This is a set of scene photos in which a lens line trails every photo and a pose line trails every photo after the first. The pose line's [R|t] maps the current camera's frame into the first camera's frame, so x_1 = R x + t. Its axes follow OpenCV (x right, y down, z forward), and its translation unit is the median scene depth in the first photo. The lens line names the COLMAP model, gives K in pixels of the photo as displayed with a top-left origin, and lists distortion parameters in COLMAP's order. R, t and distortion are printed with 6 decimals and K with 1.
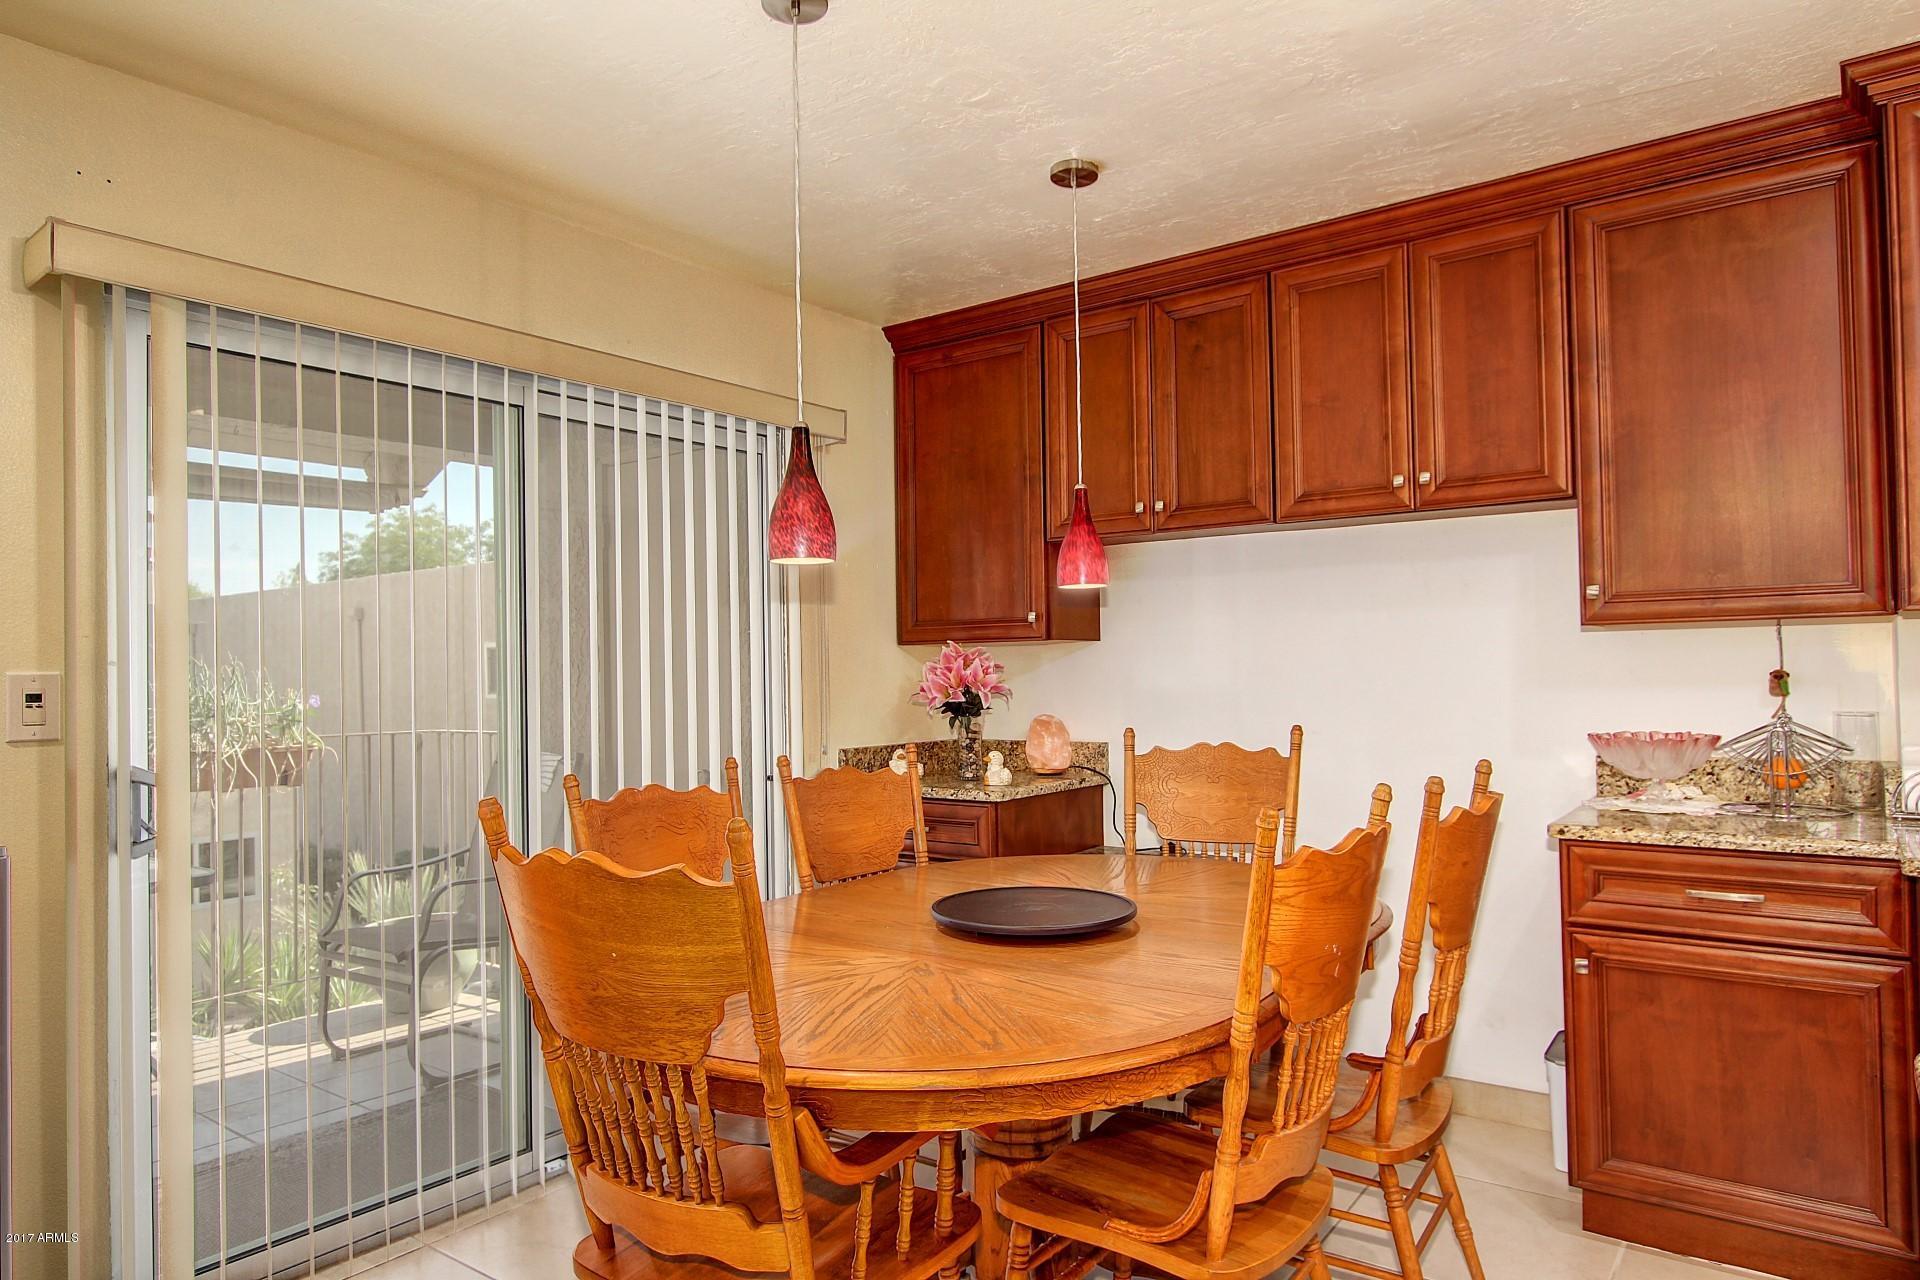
lens RADIAL K [[1115.9, 0, 957.0], [0, 1115.9, 652.3], [0, 0, 1]] dist [-0.015512, 0.002066]
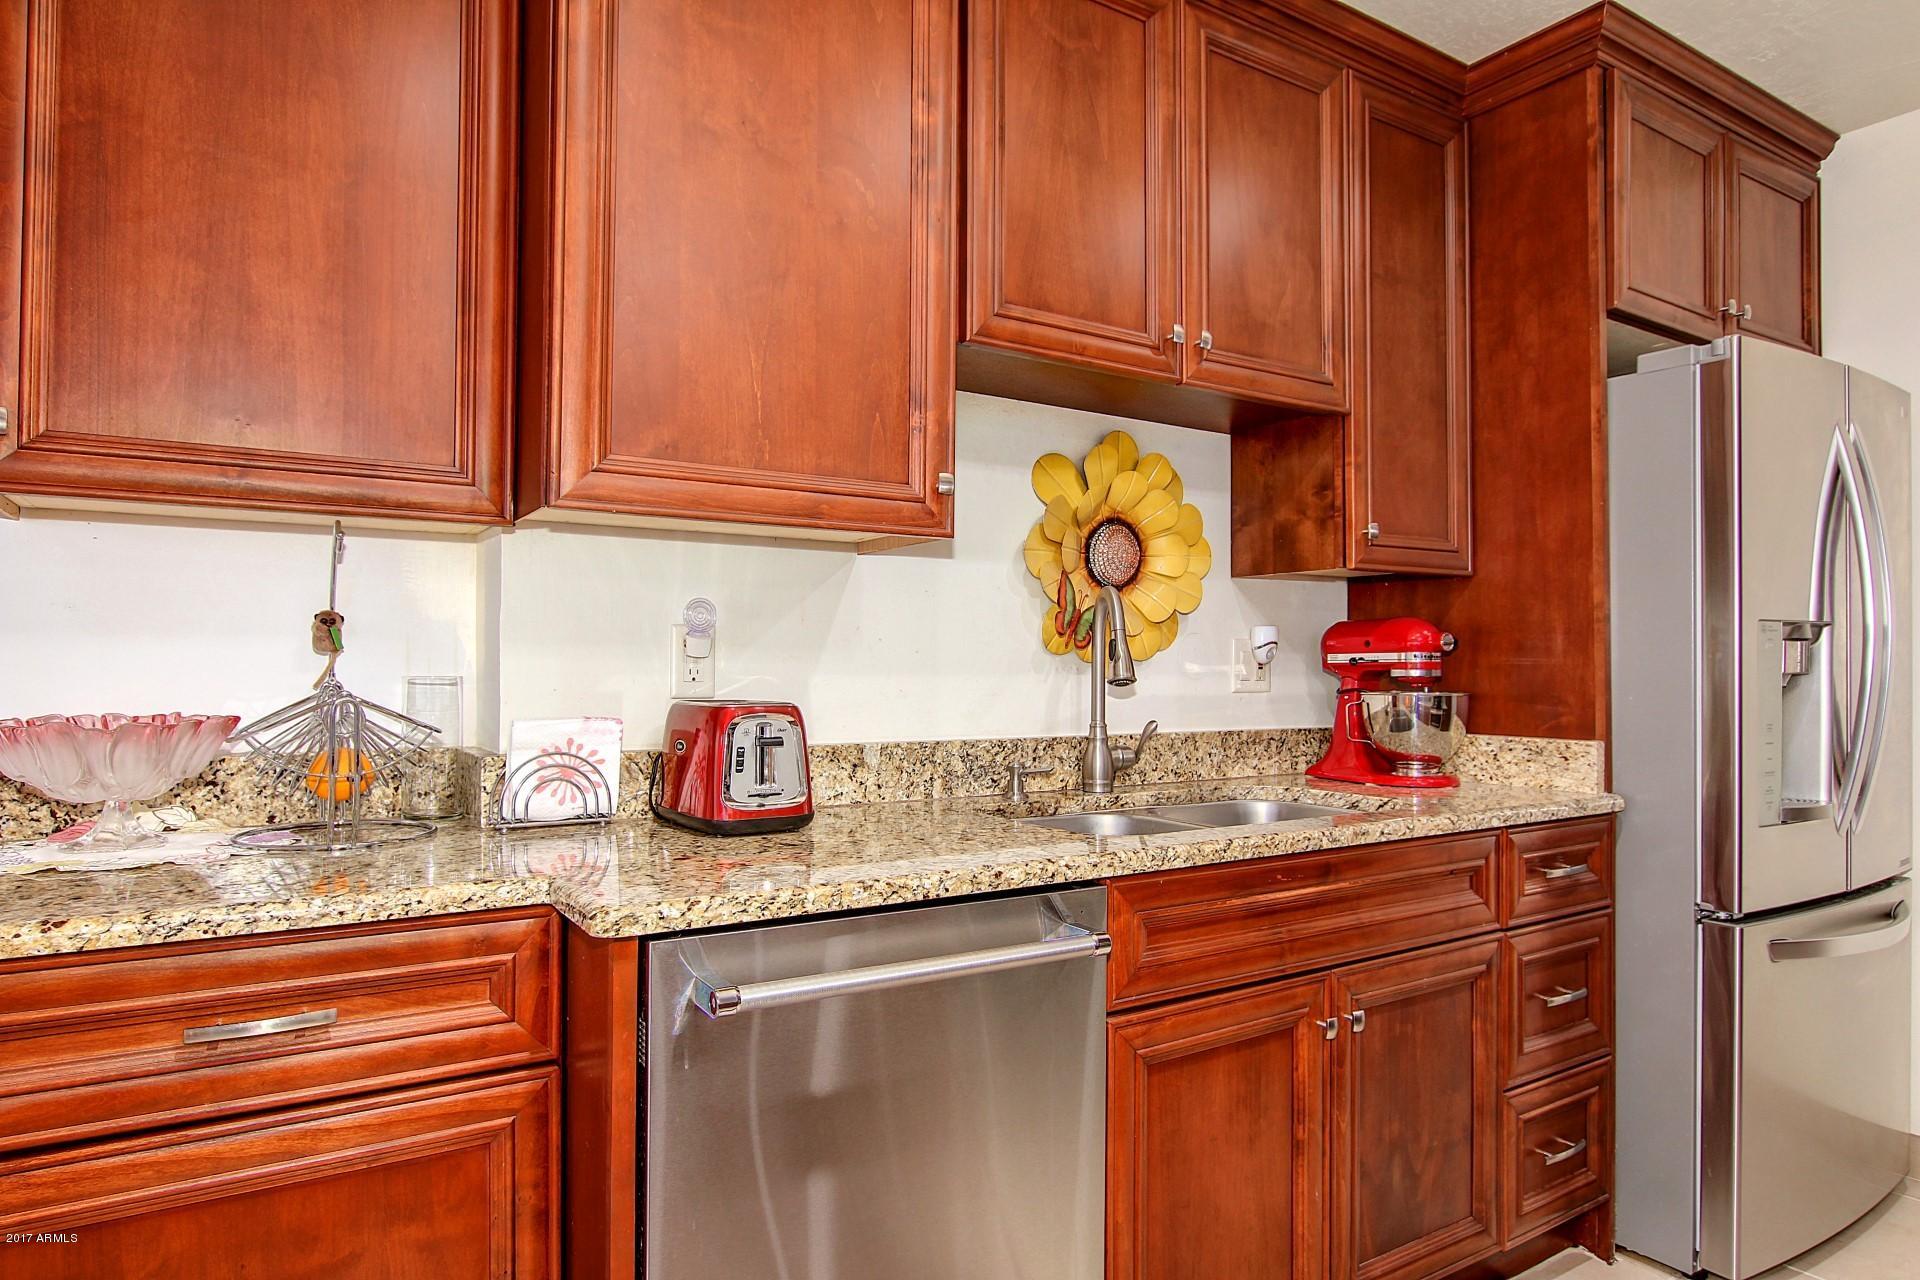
lens RADIAL K [[1115.9, 0, 981.2], [0, 1115.9, 661.8], [0, 0, 1]] dist [-0.015512, 0.002066]
pose [[0.321218, 0.028071, 0.946589, 0.268339], [-0.031366, 0.999328, -0.018991, 0.045937], [-0.946486, -0.023591, 0.321882, 0.451162]]
